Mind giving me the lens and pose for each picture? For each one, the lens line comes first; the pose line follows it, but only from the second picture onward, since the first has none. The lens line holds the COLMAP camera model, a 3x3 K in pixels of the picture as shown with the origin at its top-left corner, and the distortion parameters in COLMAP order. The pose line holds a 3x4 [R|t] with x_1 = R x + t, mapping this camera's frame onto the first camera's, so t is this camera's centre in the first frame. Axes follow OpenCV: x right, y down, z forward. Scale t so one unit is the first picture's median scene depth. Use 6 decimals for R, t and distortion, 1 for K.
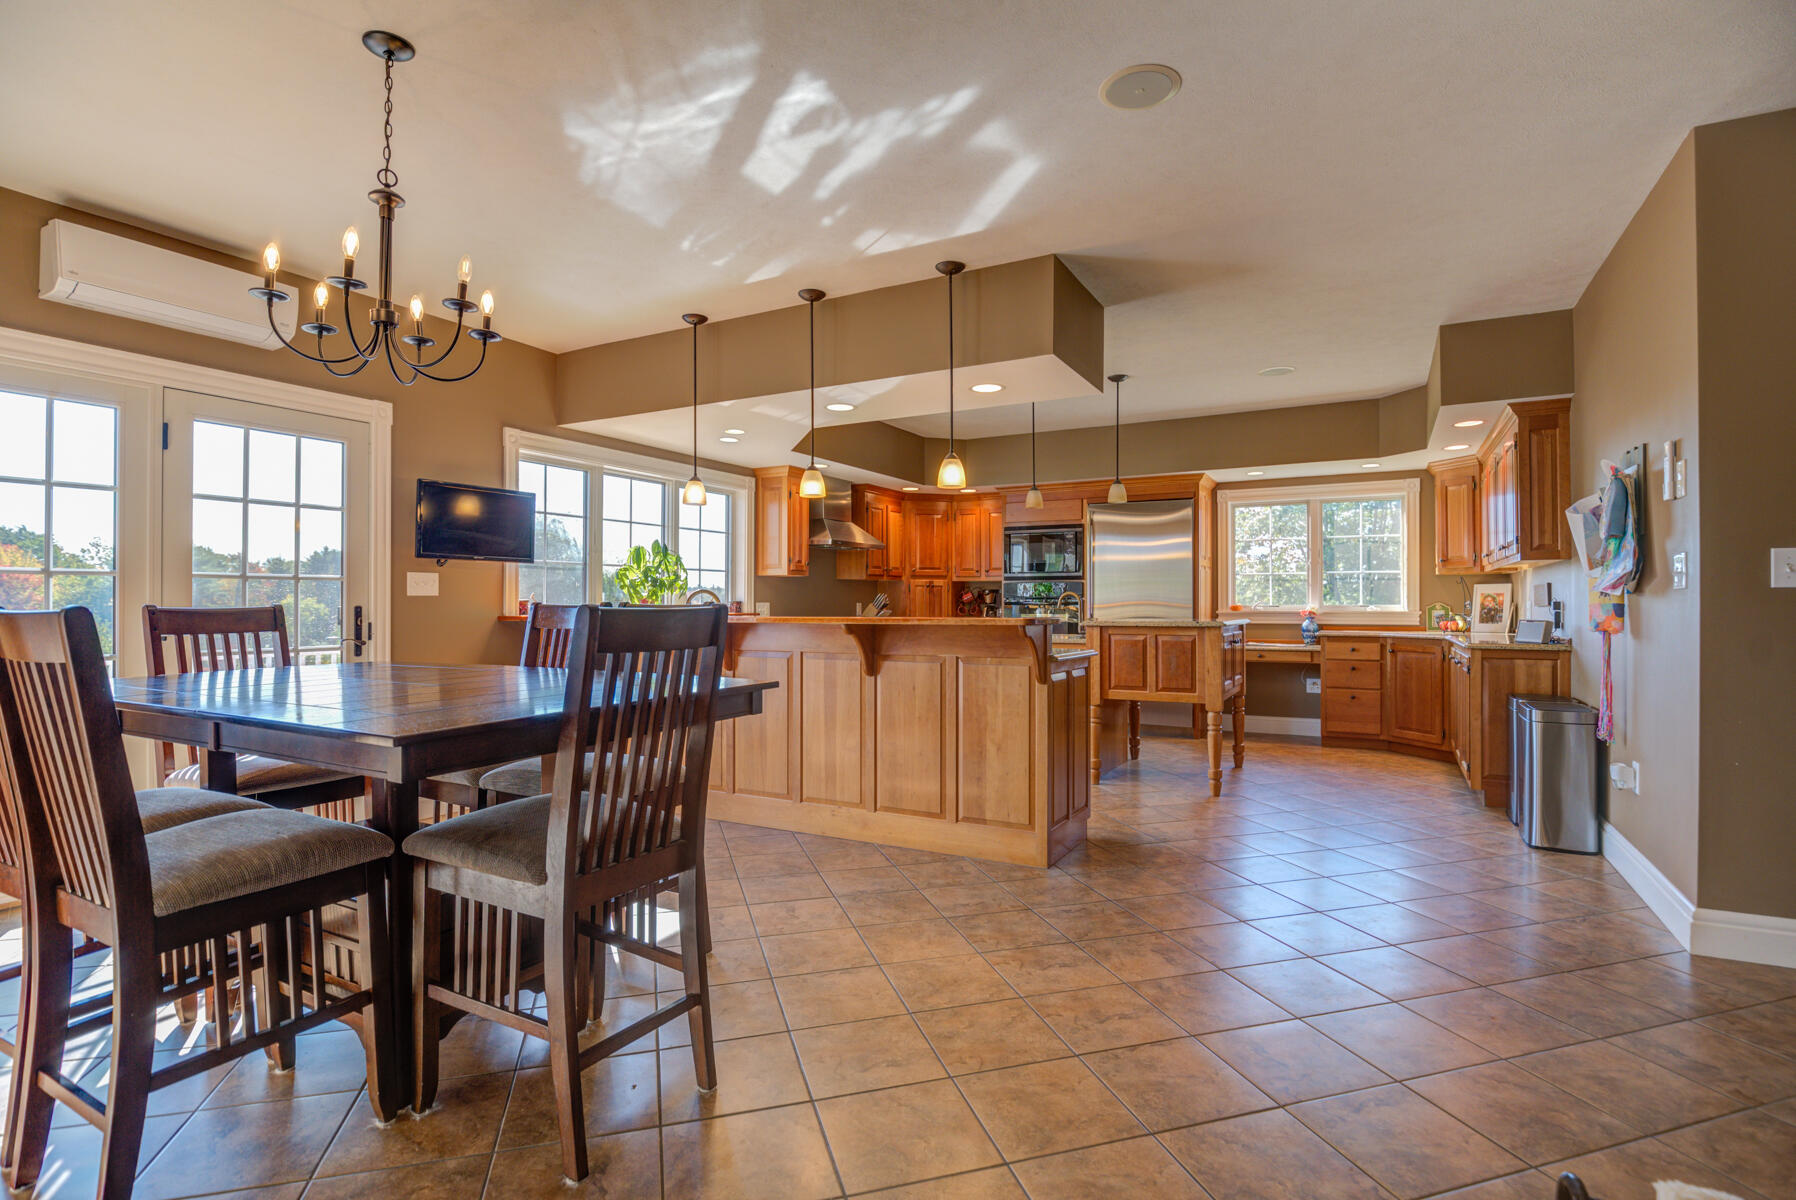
lens RADIAL K [[875.4, 0, 895.7], [0, 875.4, 595.5], [0, 0, 1]] dist [-0.003688, -0.001188]
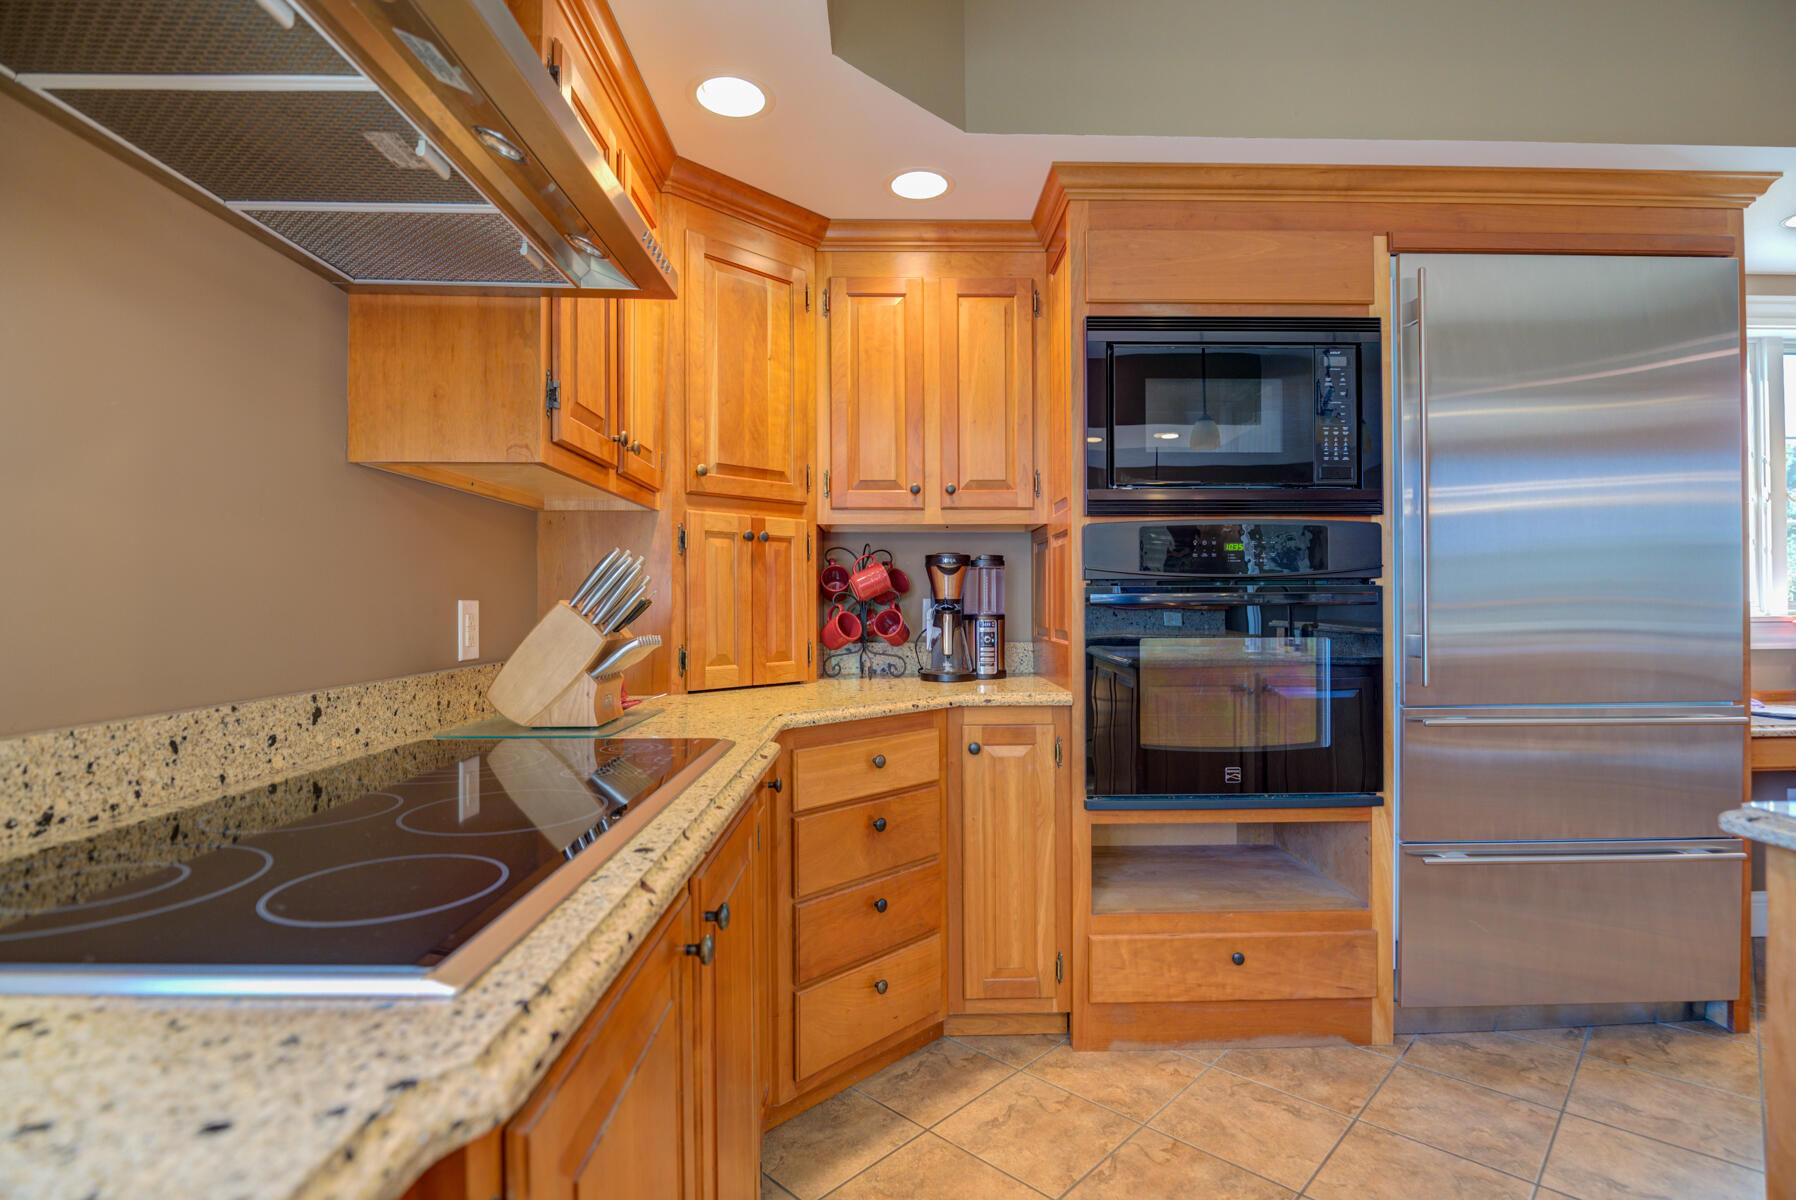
lens RADIAL K [[875.4, 0, 903.1], [0, 875.4, 601.5], [0, 0, 1]] dist [-0.003688, -0.001188]
pose [[0.862288, -0.003343, 0.506407, -0.092227], [0.001395, 0.999990, 0.004225, 0.013019], [-0.506416, -0.002936, 0.862284, 1.177927]]
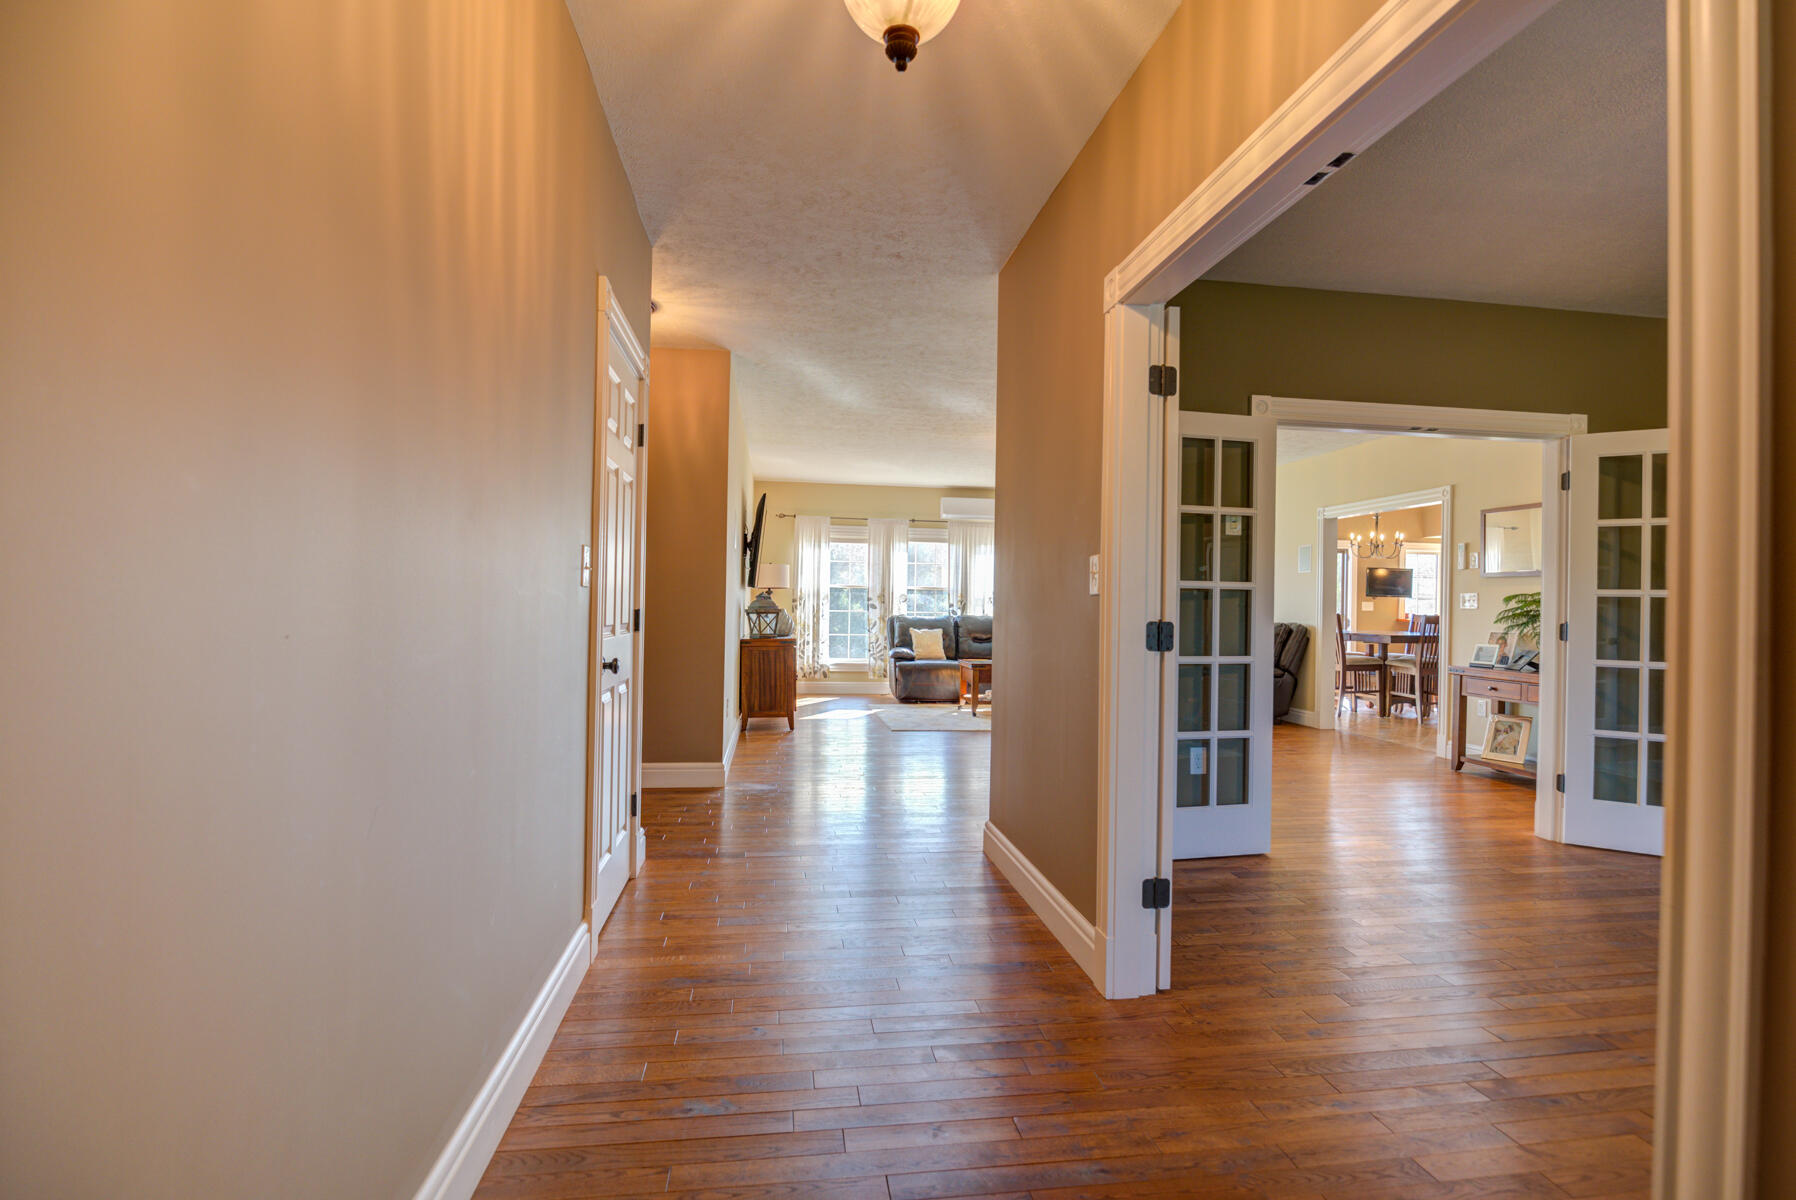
lens RADIAL K [[875.4, 0, 899.0], [0, 875.4, 601.2], [0, 0, 1]] dist [-0.003688, -0.001188]
pose [[0.608043, 0.004323, -0.793892, 0.626324], [-0.006752, 0.999977, 0.000274, -0.017853], [0.793875, 0.005194, 0.608058, -1.554834]]
